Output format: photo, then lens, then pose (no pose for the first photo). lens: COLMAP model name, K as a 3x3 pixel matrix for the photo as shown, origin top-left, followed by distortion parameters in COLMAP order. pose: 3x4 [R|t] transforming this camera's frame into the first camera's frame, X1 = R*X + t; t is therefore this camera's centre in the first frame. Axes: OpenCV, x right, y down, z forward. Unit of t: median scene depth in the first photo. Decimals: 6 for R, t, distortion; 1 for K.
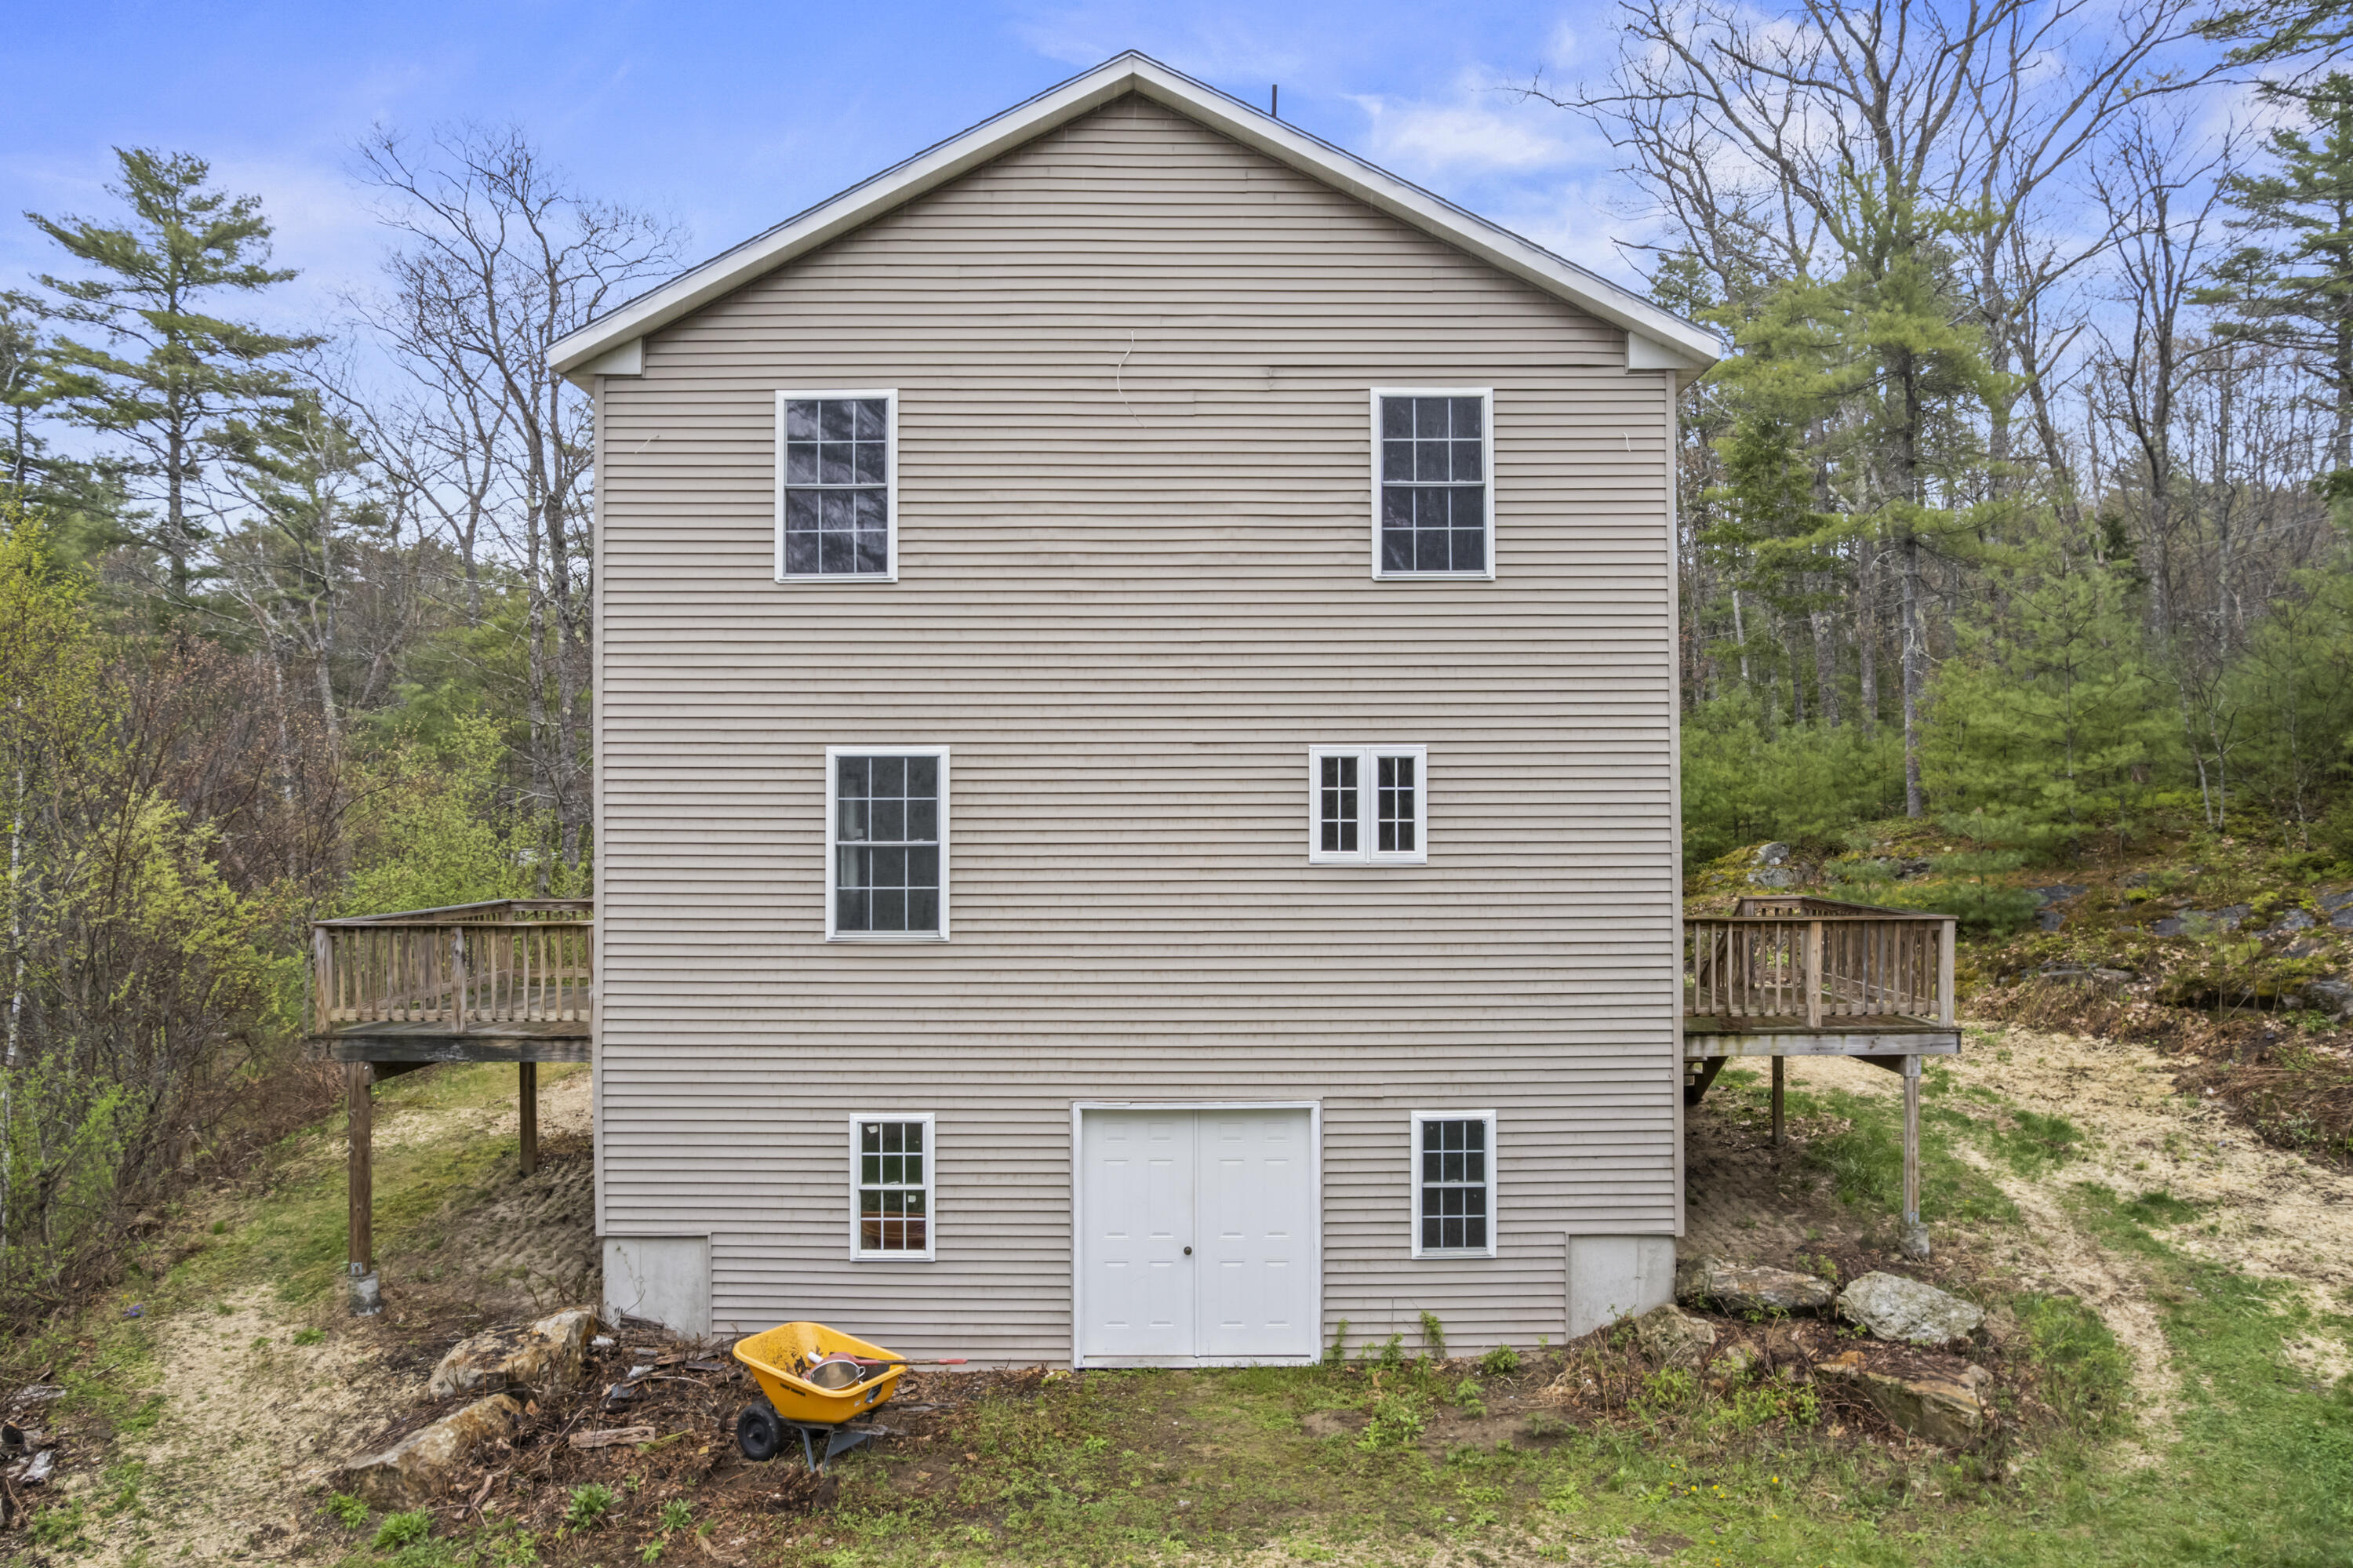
lens RADIAL K [[1536.0, 0, 1200.3], [0, 1536.0, 789.8], [0, 0, 1]] dist [-0.039725, 0.031773]
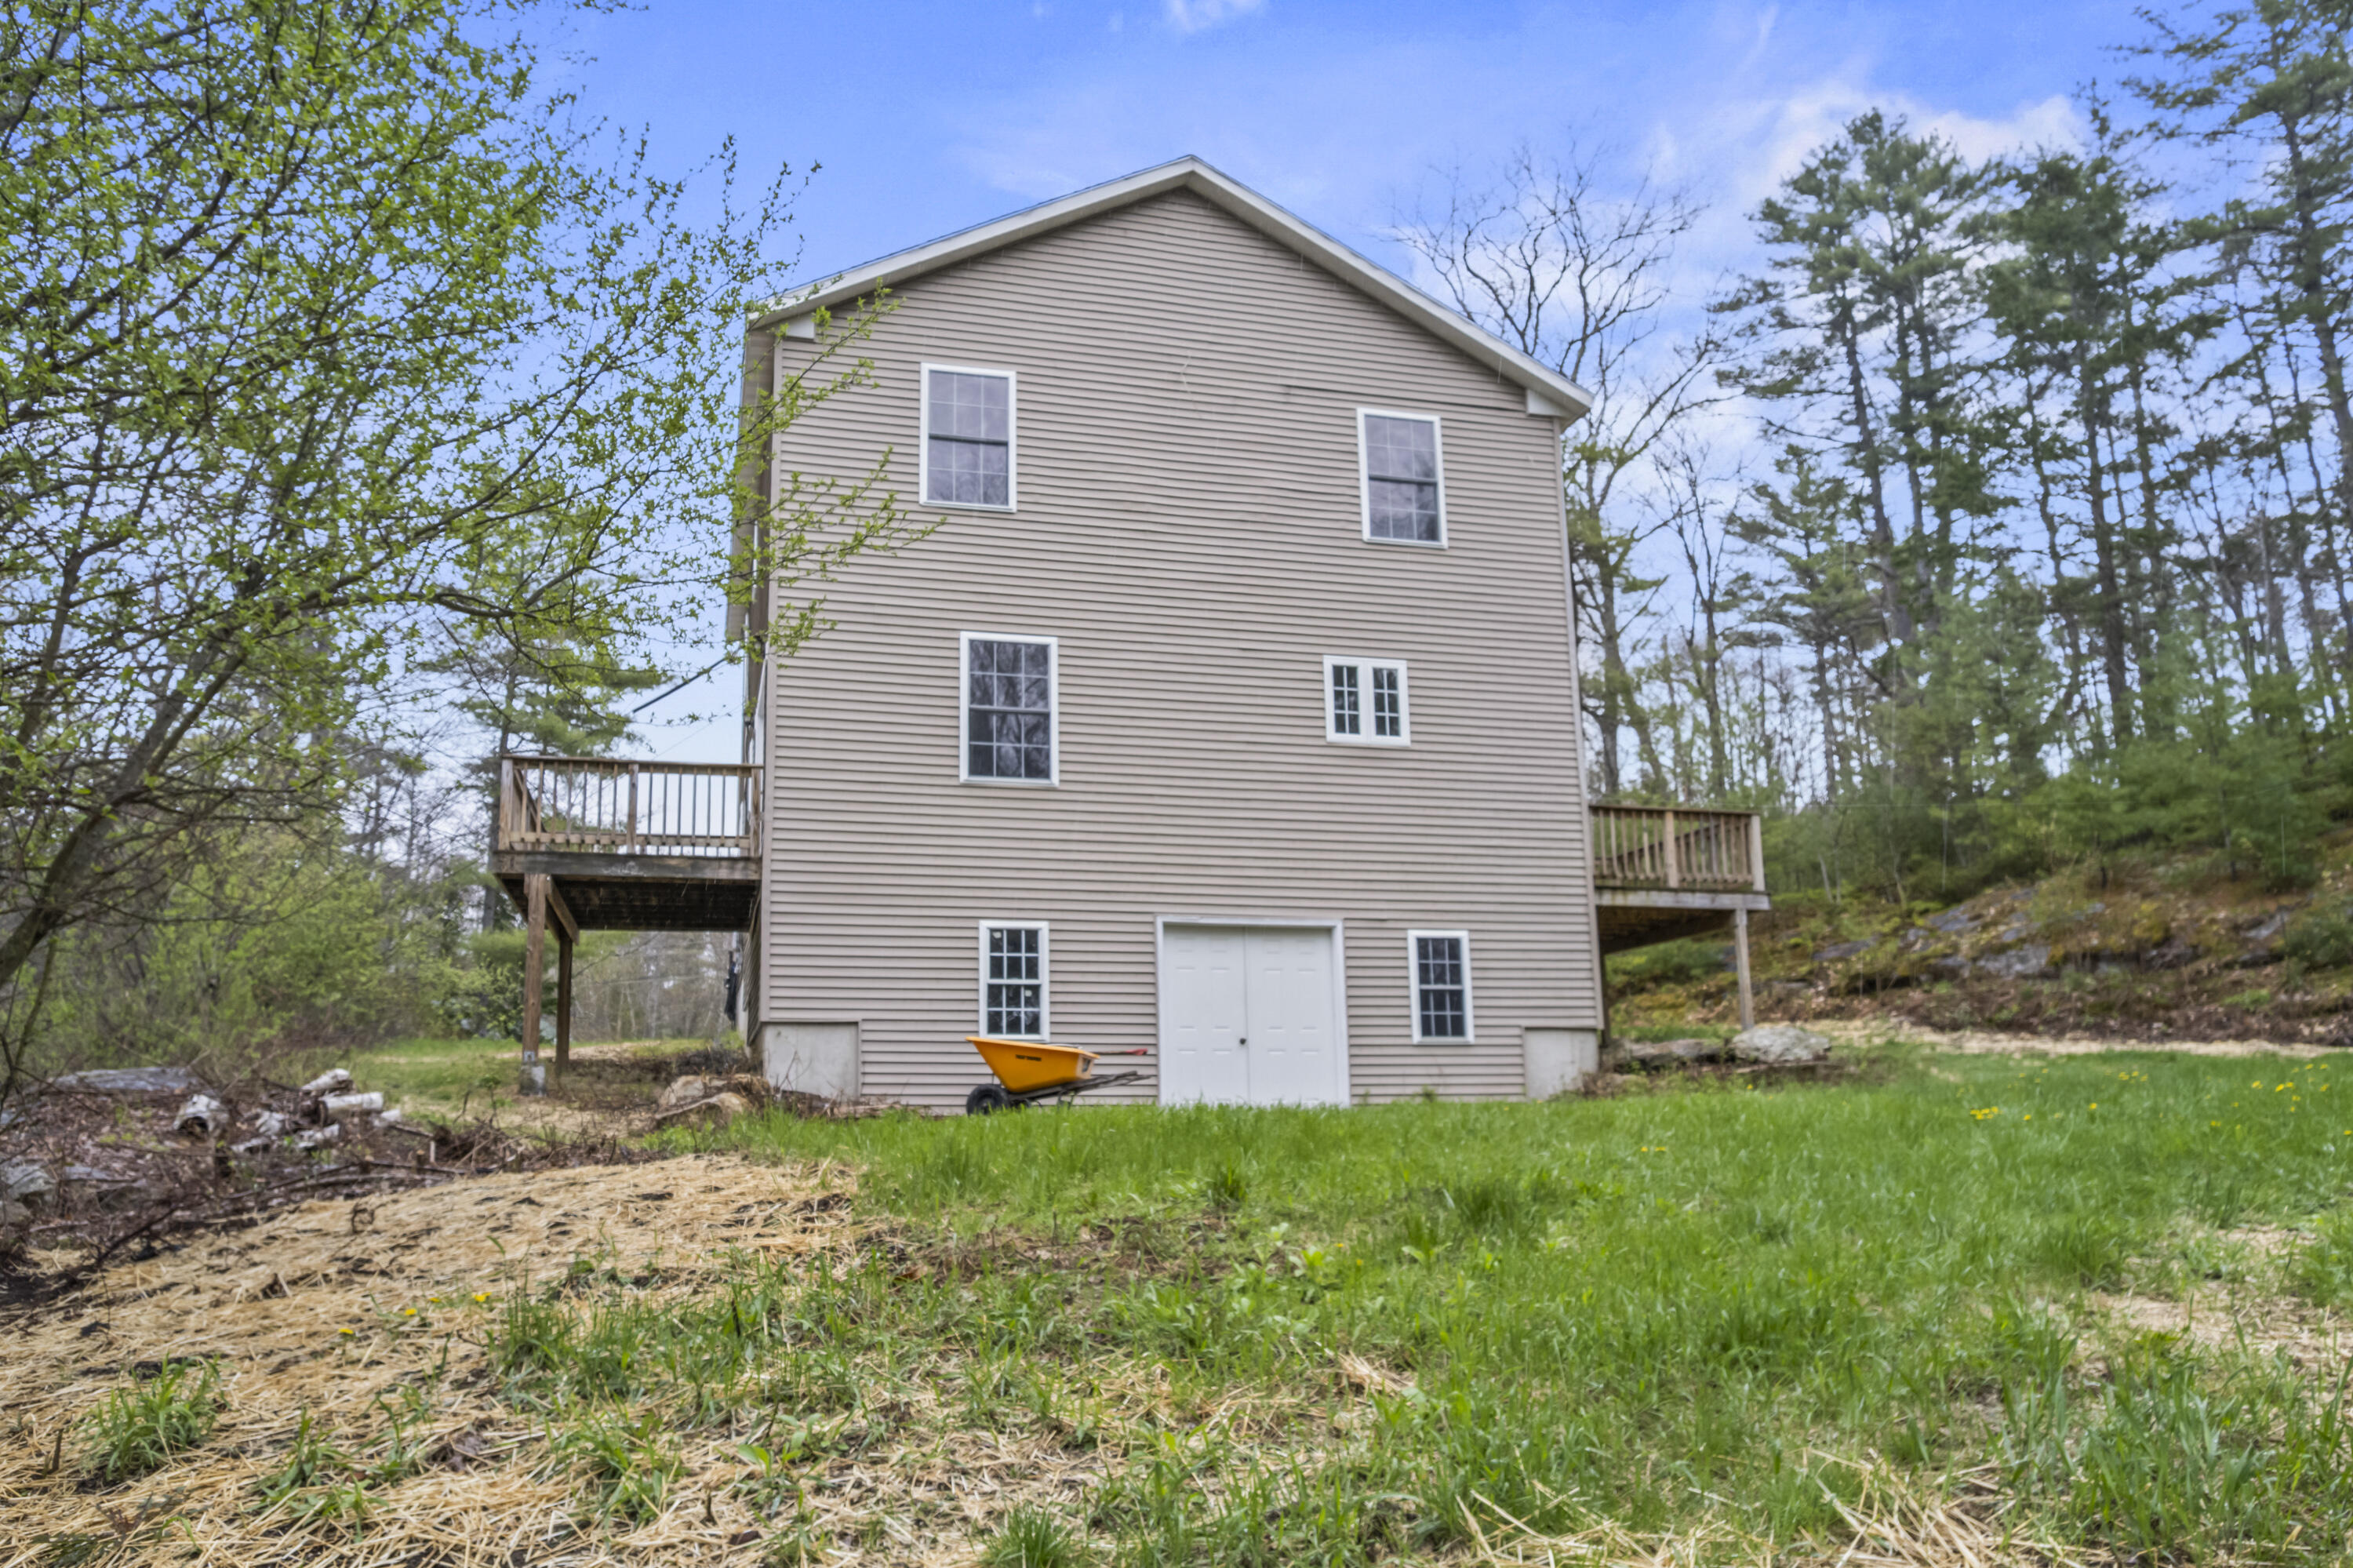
lens RADIAL K [[1536.0, 0, 1145.9], [0, 1536.0, 801.1], [0, 0, 1]] dist [-0.039725, 0.031773]
pose [[0.973583, 0.036483, 0.225398, -0.375747], [0.003596, 0.984580, -0.174900, 0.328531], [-0.228303, 0.171090, 0.958439, -0.215903]]
